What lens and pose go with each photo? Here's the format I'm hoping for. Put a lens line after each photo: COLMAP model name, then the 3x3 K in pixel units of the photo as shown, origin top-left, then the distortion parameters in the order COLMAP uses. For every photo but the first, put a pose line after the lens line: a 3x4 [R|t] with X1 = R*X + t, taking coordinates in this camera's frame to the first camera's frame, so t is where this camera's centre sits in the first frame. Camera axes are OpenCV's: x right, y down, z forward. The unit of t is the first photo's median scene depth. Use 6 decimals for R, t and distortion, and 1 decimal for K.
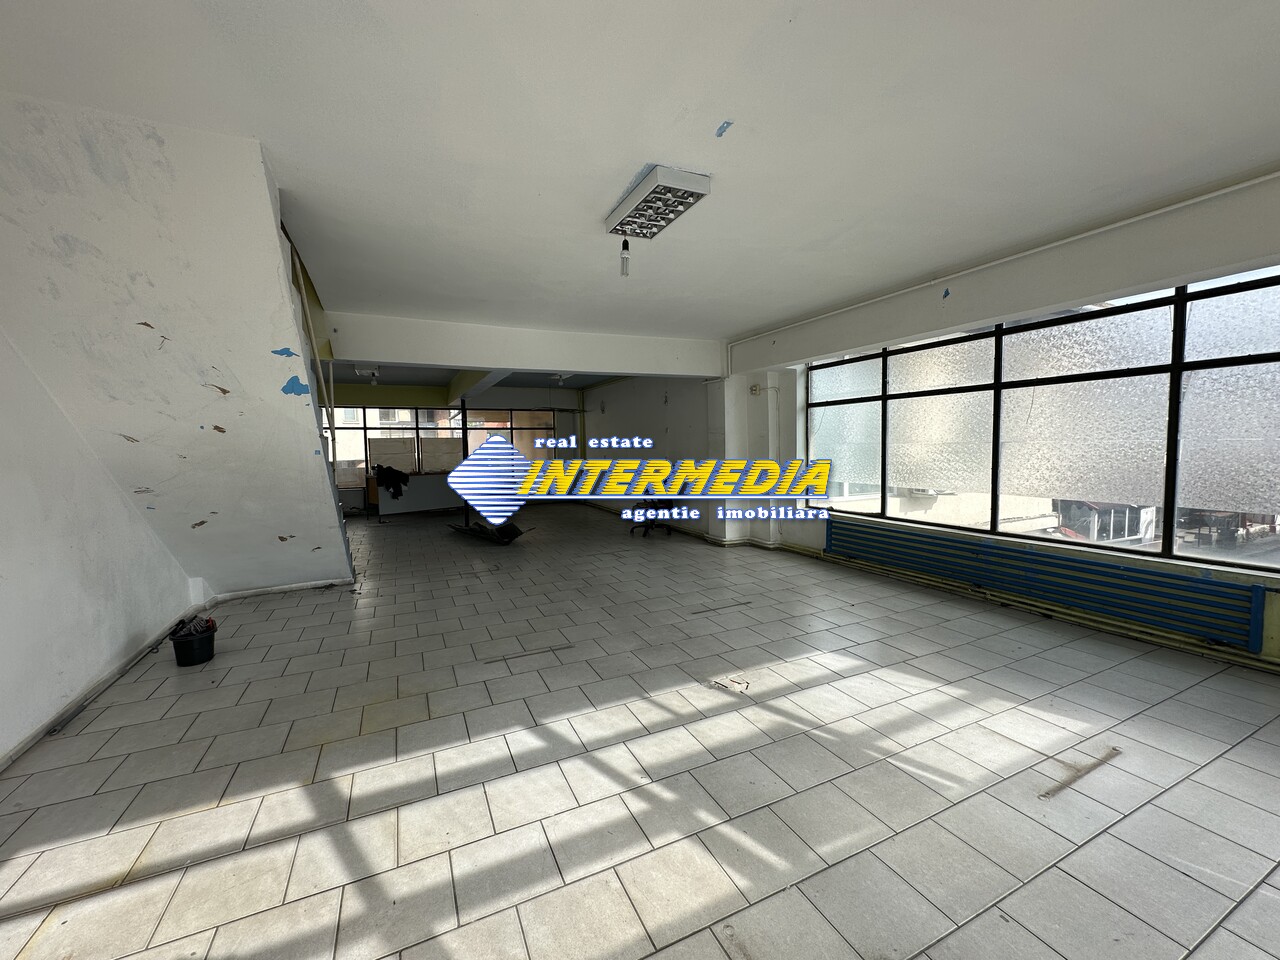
lens RADIAL K [[510.8, 0, 640.0], [0, 510.8, 480.0], [0, 0, 1]] dist [-0.000563, 0.000025]
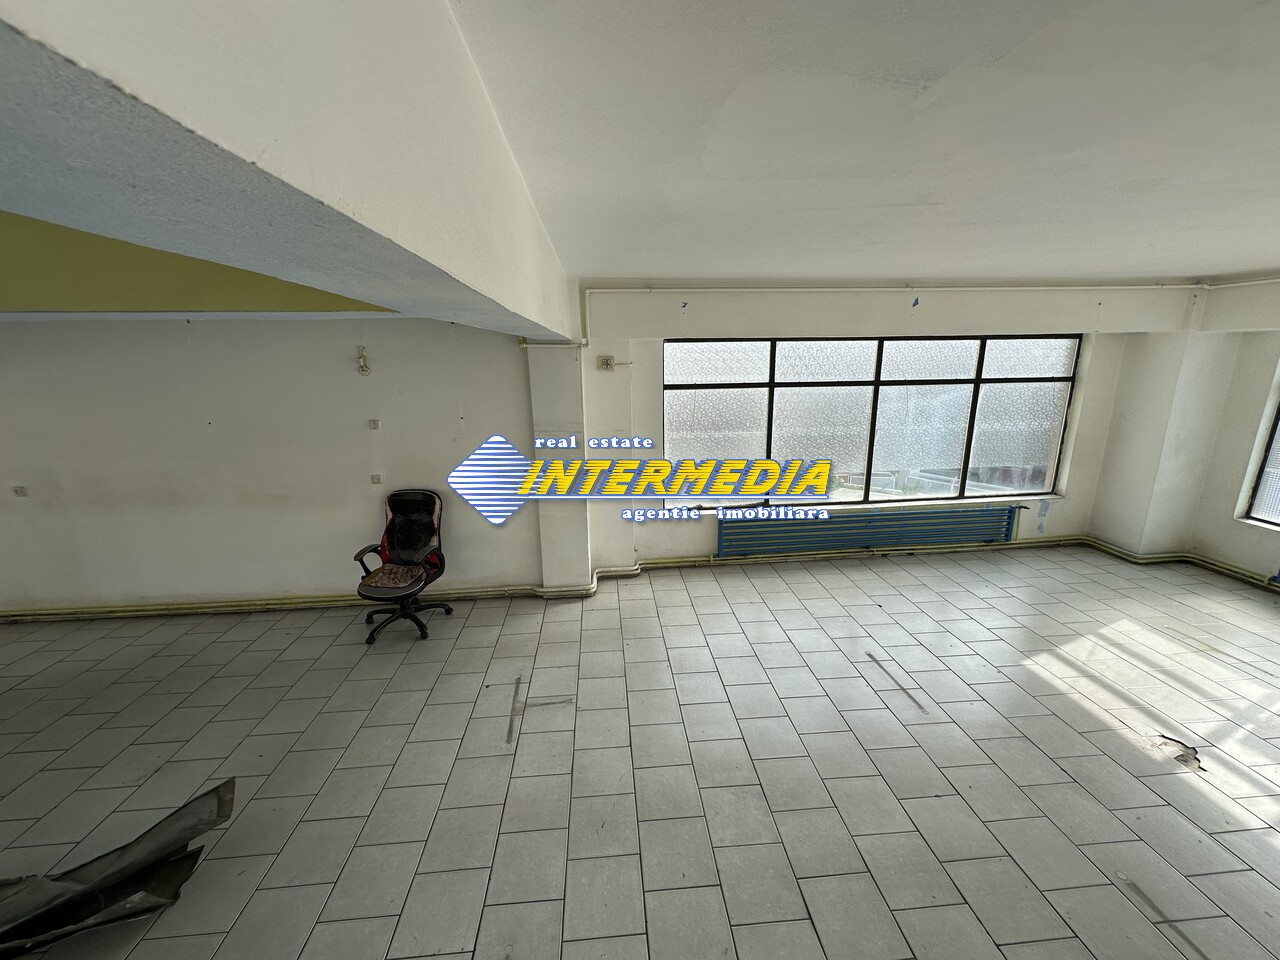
lens RADIAL K [[440.6, 0, 640.0], [0, 440.6, 480.0], [0, 0, 1]] dist [-0.000113, -0.000003]
pose [[0.358967, -0.098456, 0.928143, -0.511243], [0.085054, 0.993734, 0.072519, -0.076446], [-0.929467, 0.052910, 0.365092, 1.146910]]
